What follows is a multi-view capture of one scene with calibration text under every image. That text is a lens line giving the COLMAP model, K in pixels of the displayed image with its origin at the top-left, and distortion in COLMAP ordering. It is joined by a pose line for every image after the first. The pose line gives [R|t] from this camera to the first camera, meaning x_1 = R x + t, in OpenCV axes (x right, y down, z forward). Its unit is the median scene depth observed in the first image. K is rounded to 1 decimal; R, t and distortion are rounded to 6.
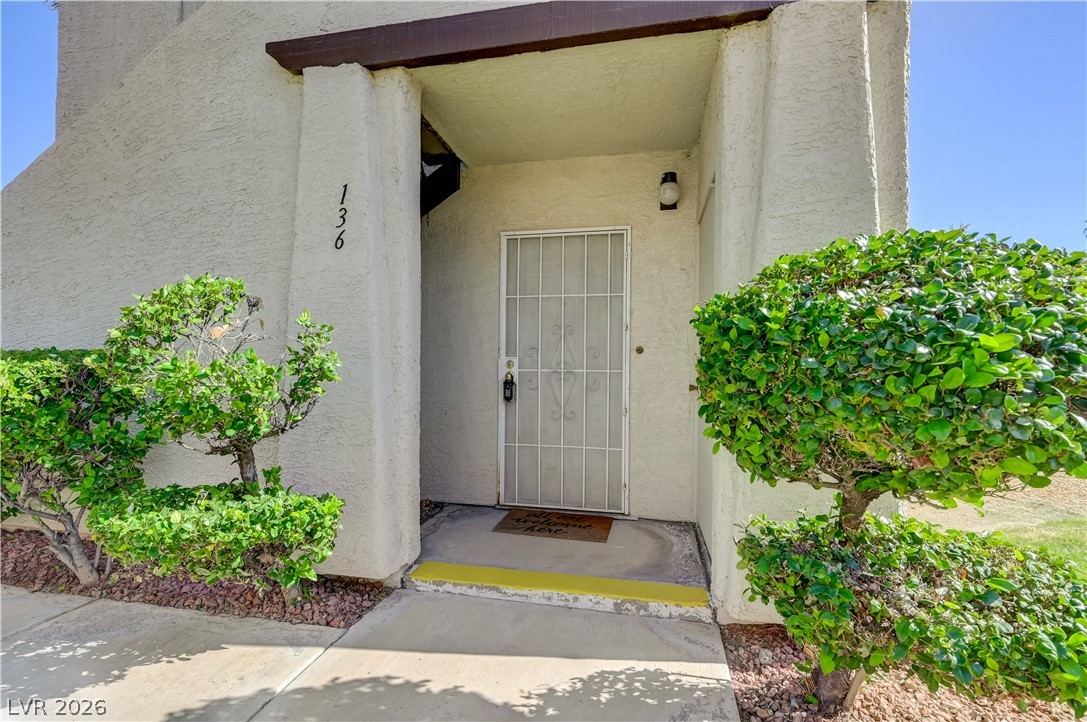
lens RADIAL K [[485.3, 0, 540.4], [0, 485.3, 368.2], [0, 0, 1]] dist [-0.000484, -0.000025]
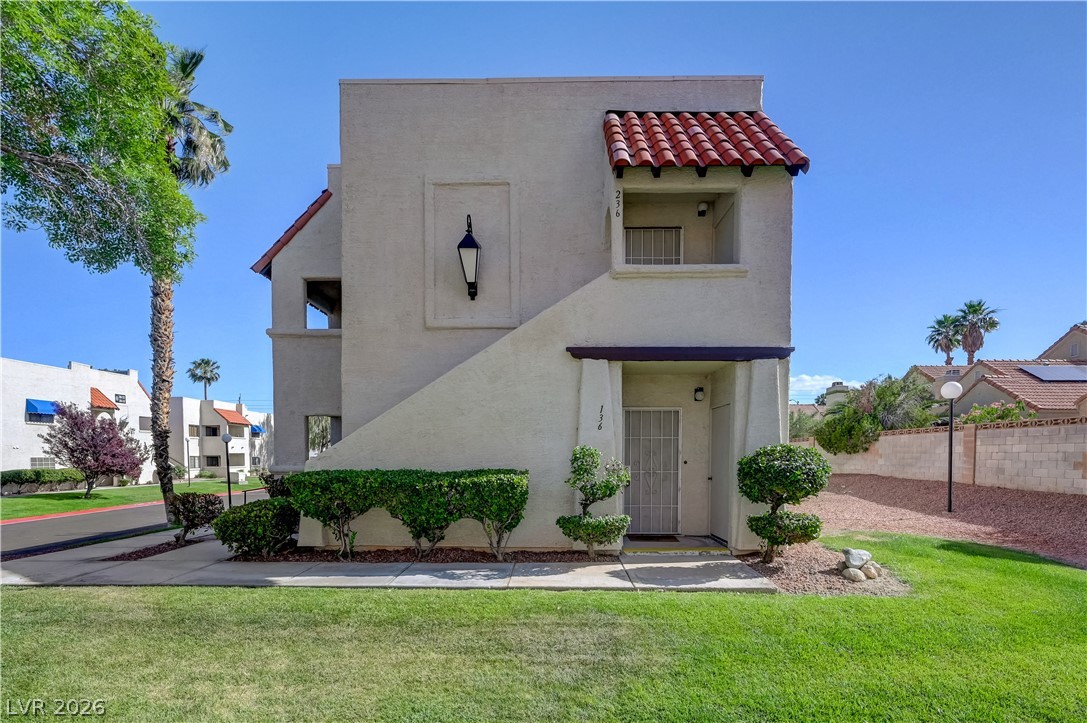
lens RADIAL K [[532.3, 0, 540.6], [0, 532.3, 478.7], [0, 0, 1]] dist [-0.002440, -0.001057]
pose [[0.980308, -0.018609, 0.196598, -1.292898], [0.009135, 0.998757, 0.048990, -0.120977], [-0.197265, -0.046230, 0.979260, -1.783234]]
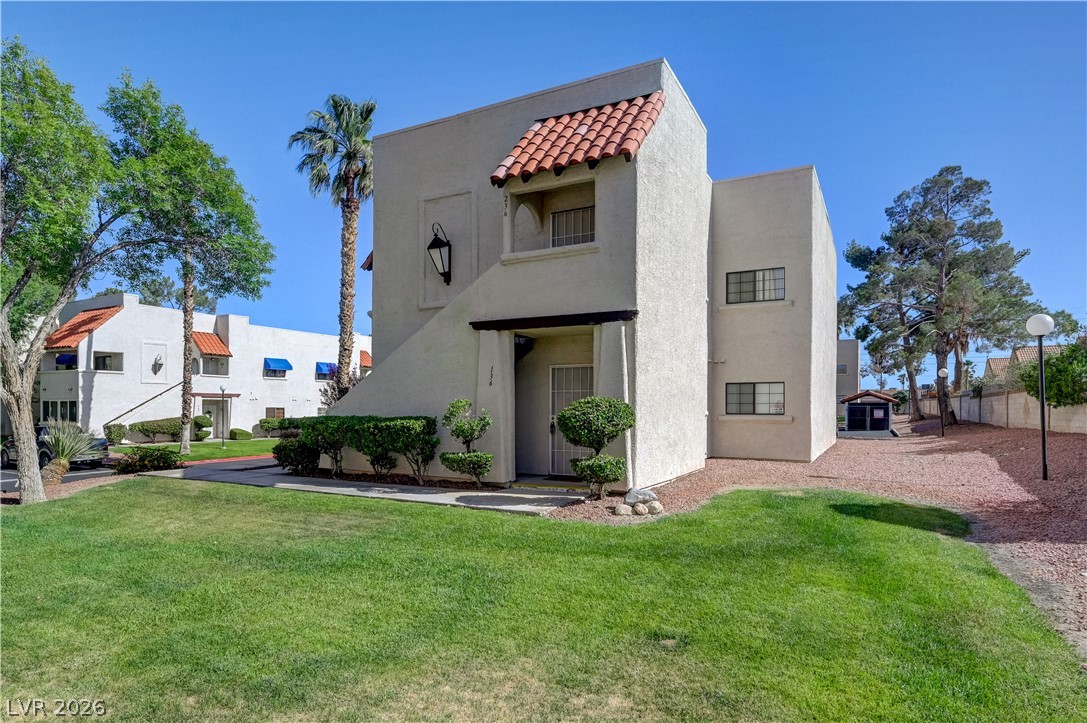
lens RADIAL K [[606.5, 0, 549.6], [0, 606.5, 409.8], [0, 0, 1]] dist [-0.000478, -0.000165]
pose [[0.962281, -0.006572, -0.271980, 1.094131], [0.008482, 0.999947, 0.005851, -0.100158], [0.271927, -0.007937, 0.962285, -2.866443]]
